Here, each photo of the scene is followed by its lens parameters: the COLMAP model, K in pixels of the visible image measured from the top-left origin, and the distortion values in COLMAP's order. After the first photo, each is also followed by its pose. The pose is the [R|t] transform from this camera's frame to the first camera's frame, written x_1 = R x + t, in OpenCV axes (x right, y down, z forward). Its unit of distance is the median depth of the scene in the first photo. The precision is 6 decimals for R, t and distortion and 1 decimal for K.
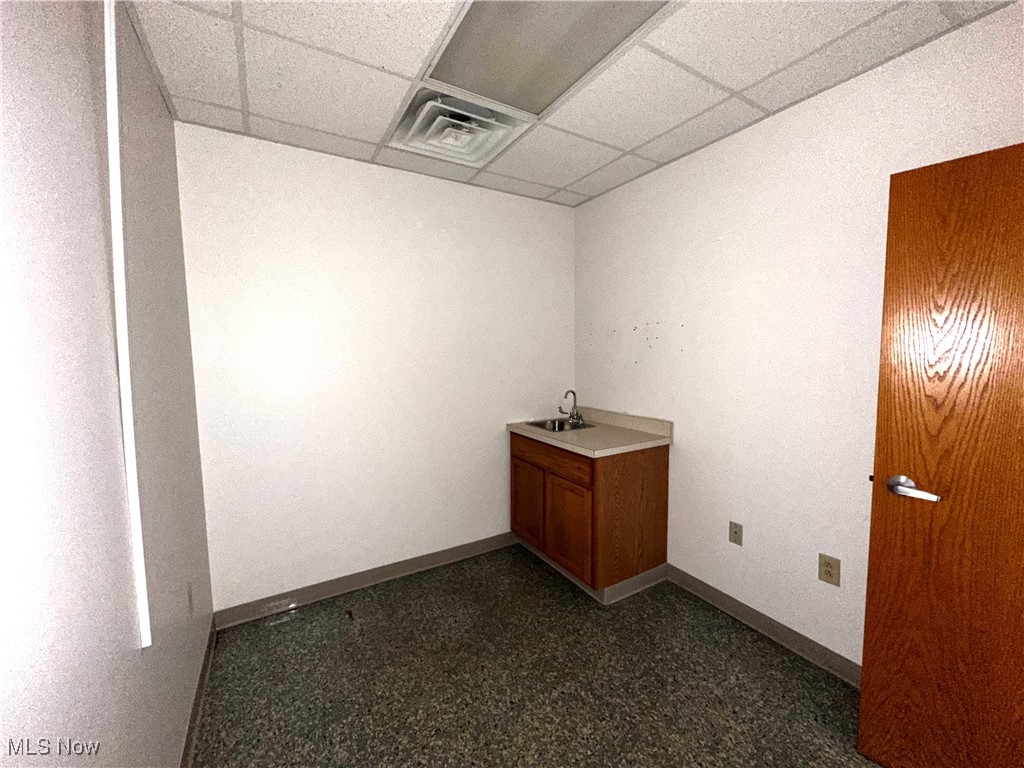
lens RADIAL K [[406.9, 0, 512.0], [0, 406.9, 384.0], [0, 0, 1]] dist [0.000054, 0.000046]
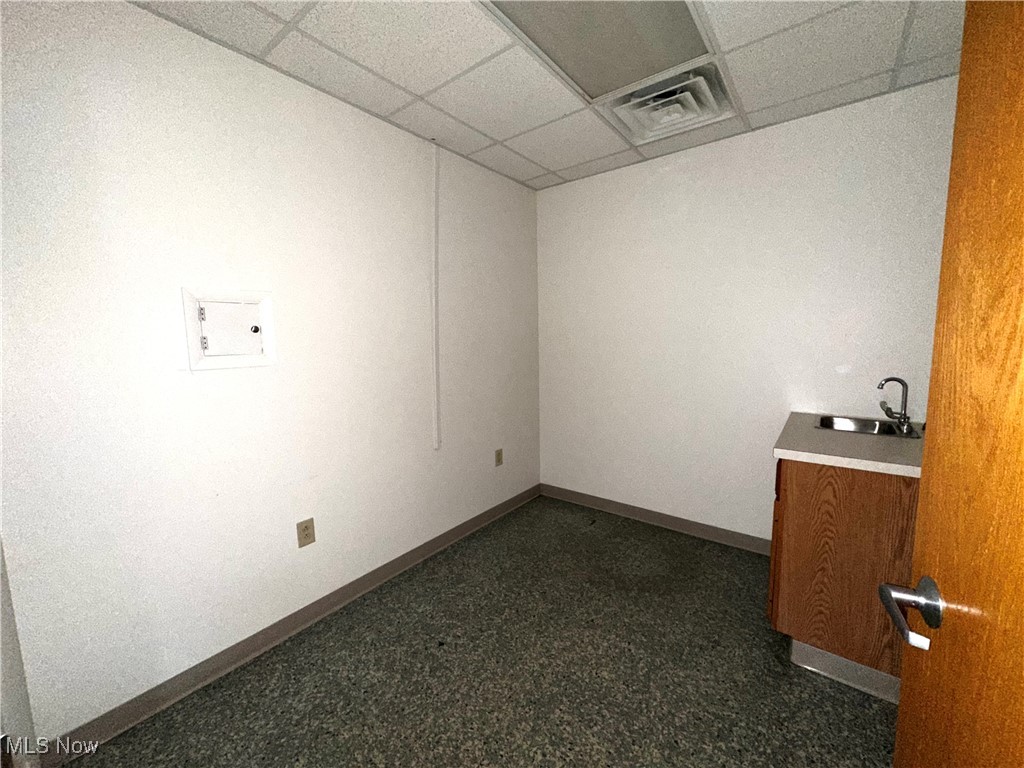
lens RADIAL K [[406.9, 0, 512.0], [0, 406.9, 384.0], [0, 0, 1]] dist [0.000054, 0.000046]
pose [[0.365580, 0.111399, -0.924090, 0.730898], [-0.064996, 0.993444, 0.094047, 0.005368], [0.928508, 0.025680, 0.370423, 0.259978]]
